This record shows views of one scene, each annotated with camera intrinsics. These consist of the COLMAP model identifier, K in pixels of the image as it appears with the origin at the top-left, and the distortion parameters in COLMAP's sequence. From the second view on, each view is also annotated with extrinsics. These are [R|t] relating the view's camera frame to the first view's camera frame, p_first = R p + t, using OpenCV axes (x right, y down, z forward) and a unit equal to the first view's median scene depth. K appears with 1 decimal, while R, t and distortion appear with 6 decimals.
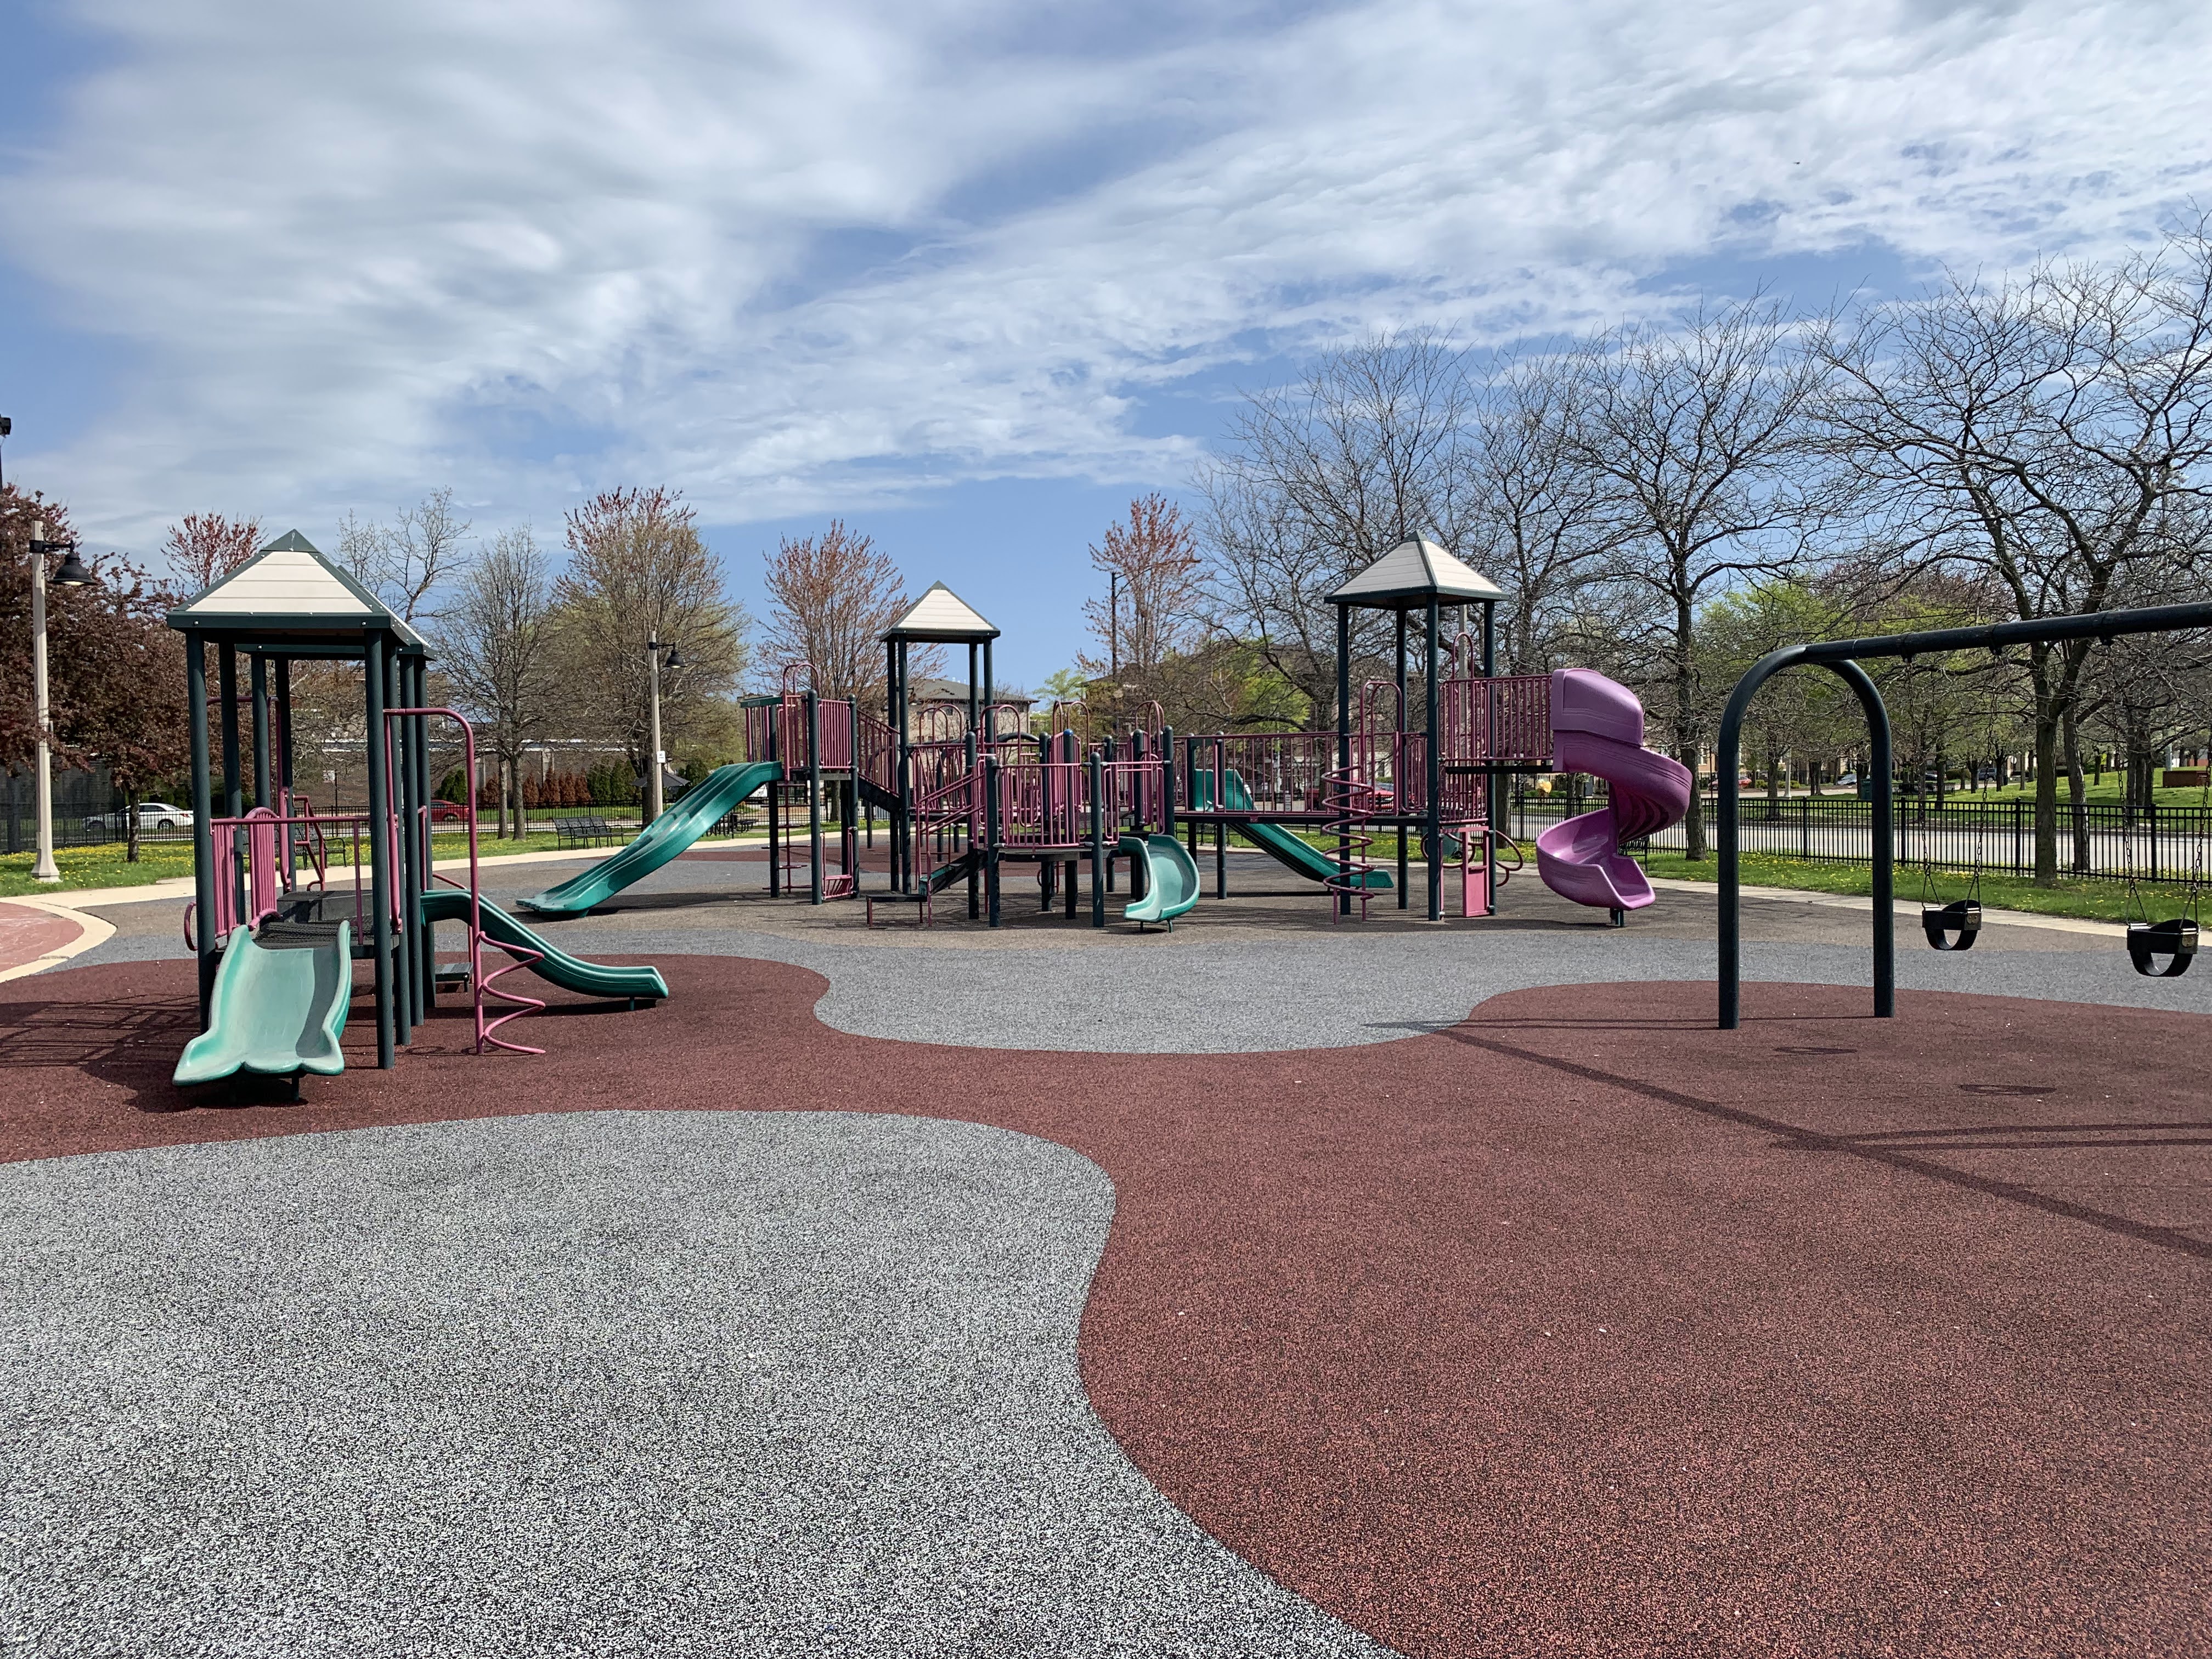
lens RADIAL K [[1966.3, 0, 1124.9], [0, 1966.3, 839.8], [0, 0, 1]] dist [0.013447, -0.000986]
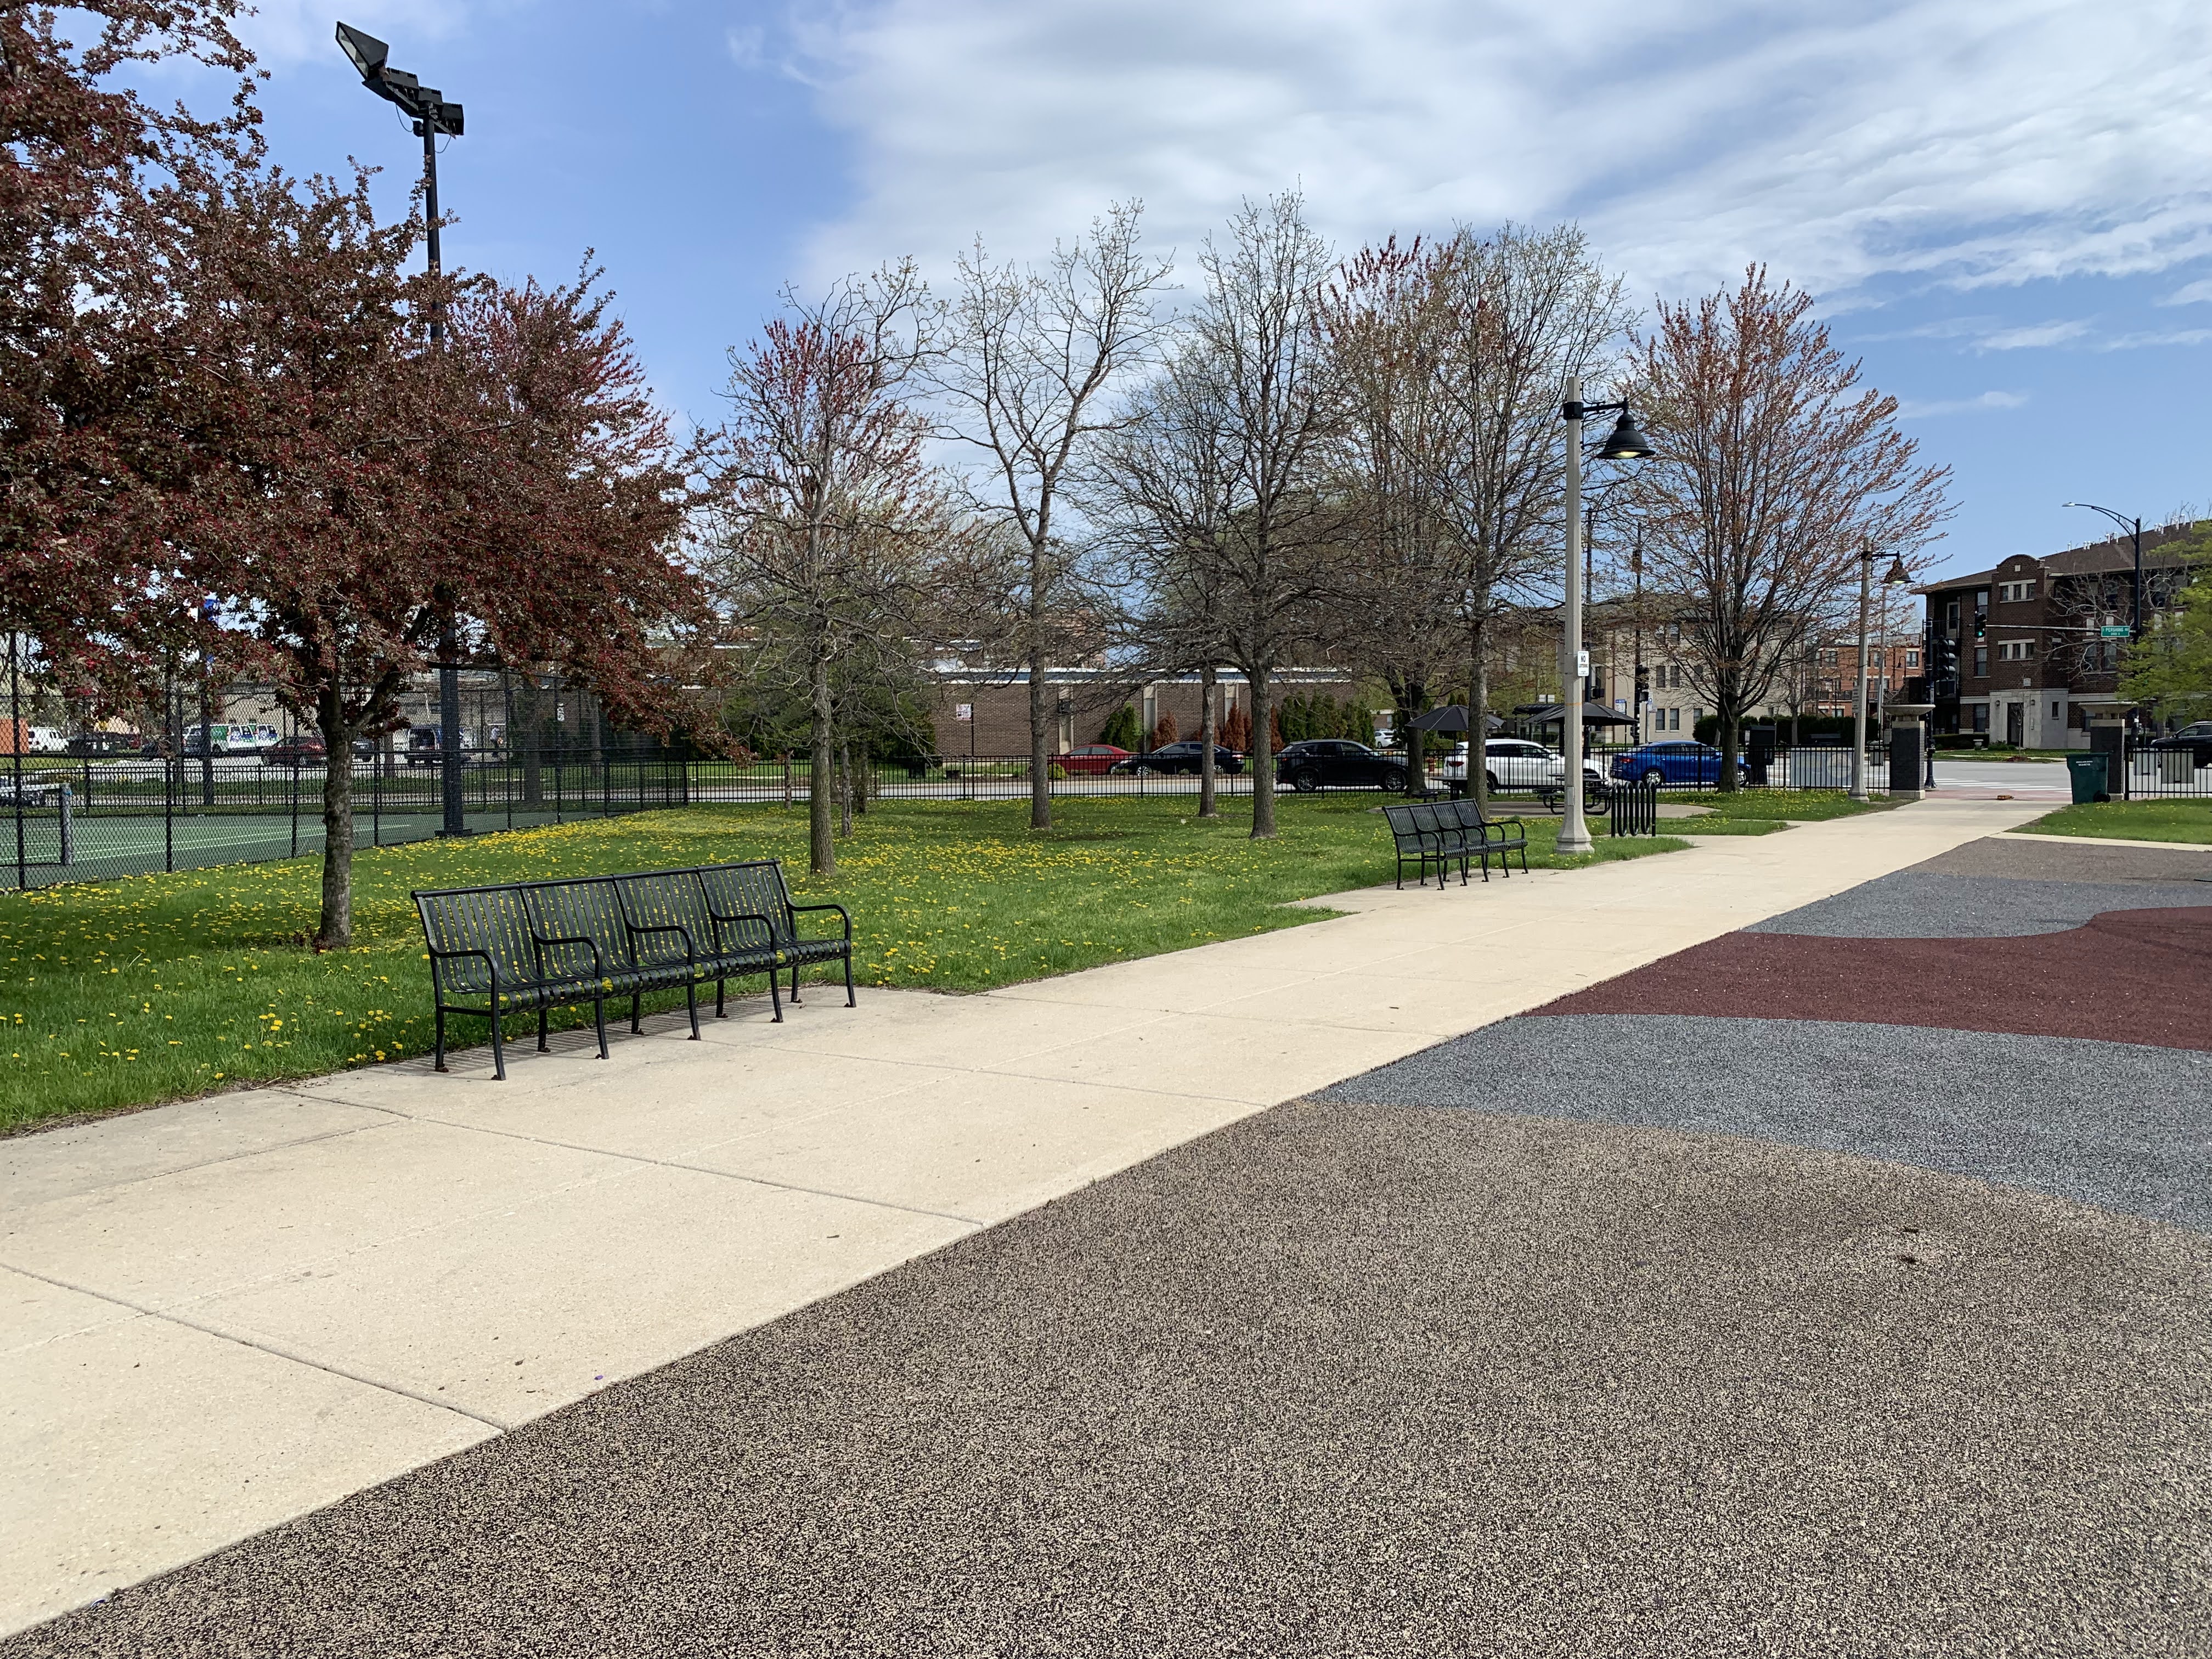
lens RADIAL K [[1674.9, 0, 1143.3], [0, 1674.9, 846.7], [0, 0, 1]] dist [0.010716, -0.003643]
pose [[0.946599, 0.032291, -0.320793, -0.088250], [-0.017194, 0.998612, 0.049786, -0.007348], [0.321956, -0.041611, 0.945840, 0.261235]]
